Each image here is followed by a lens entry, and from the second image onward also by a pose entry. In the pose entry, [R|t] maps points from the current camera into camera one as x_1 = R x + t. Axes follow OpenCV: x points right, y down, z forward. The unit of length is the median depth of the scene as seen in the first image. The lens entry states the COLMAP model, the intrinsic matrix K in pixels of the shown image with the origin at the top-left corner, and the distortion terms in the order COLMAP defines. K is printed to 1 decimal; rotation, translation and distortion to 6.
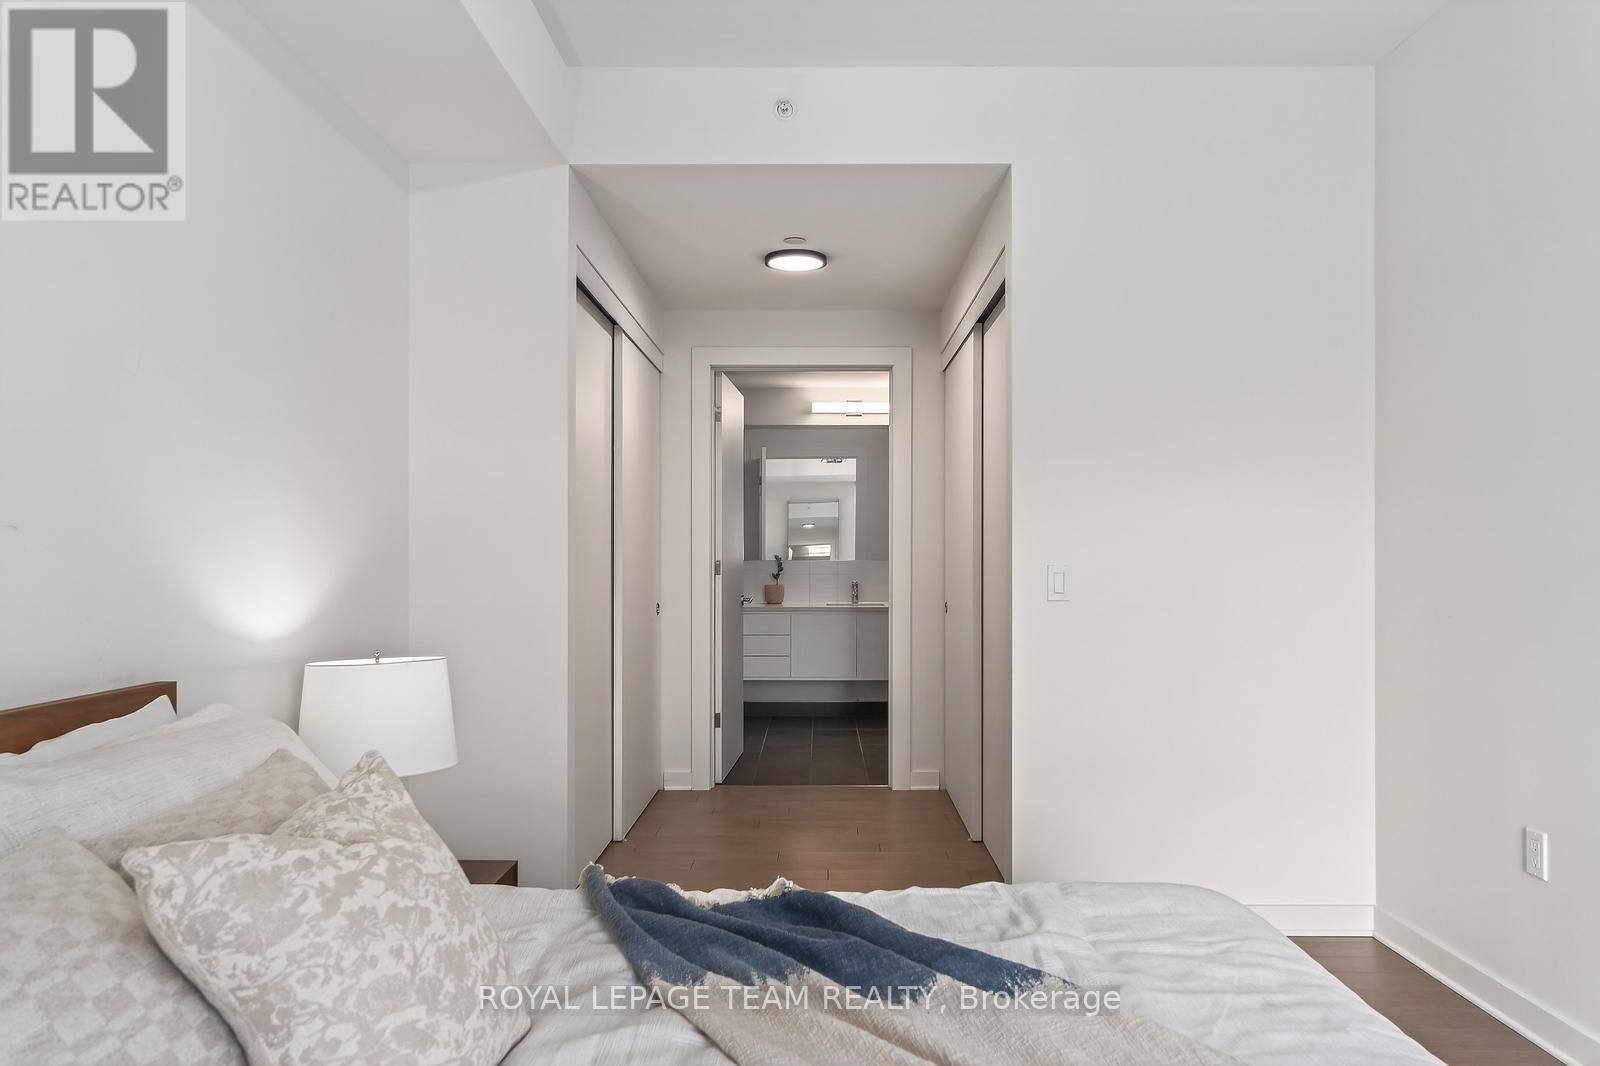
lens RADIAL K [[1102.9, 0, 800.0], [0, 1102.9, 533.0], [0, 0, 1]] dist [0.008277, 0.003516]
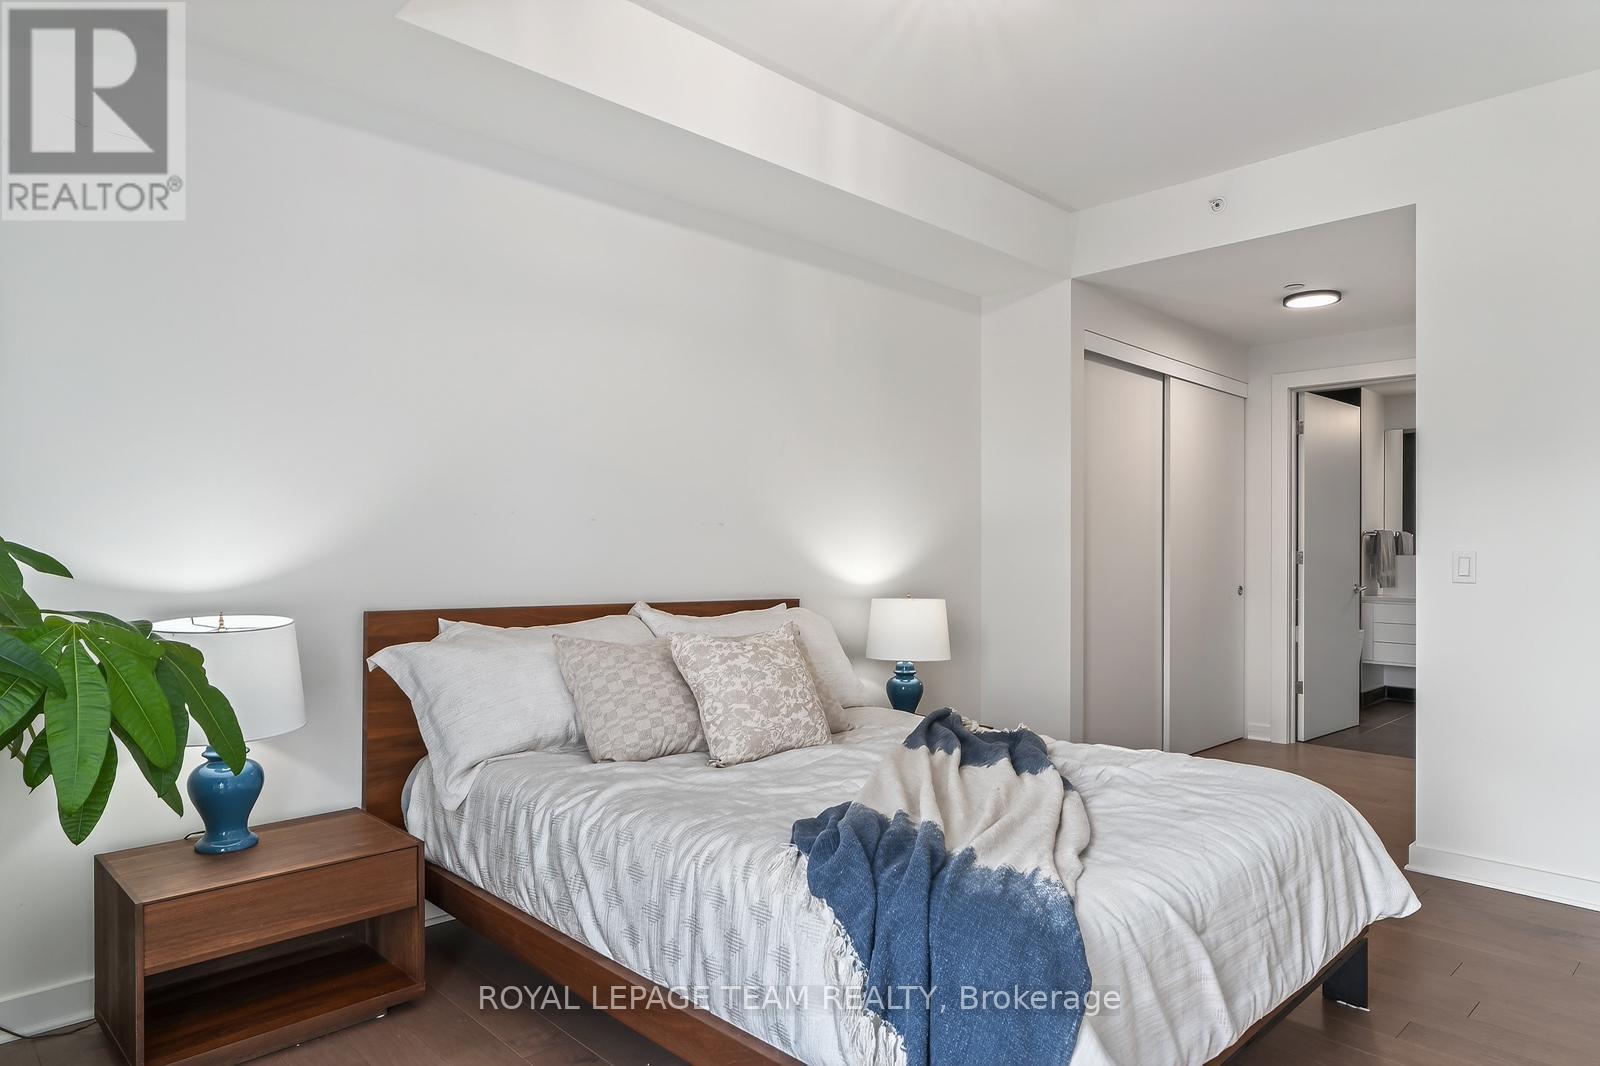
lens RADIAL K [[982.3, 0, 797.5], [0, 982.3, 544.0], [0, 0, 1]] dist [-0.001485, 0.000345]
pose [[0.687937, 0.000504, -0.725770, 1.316724], [0.003545, 0.999986, 0.004054, 0.040685], [0.725761, -0.005361, 0.687926, -0.464021]]
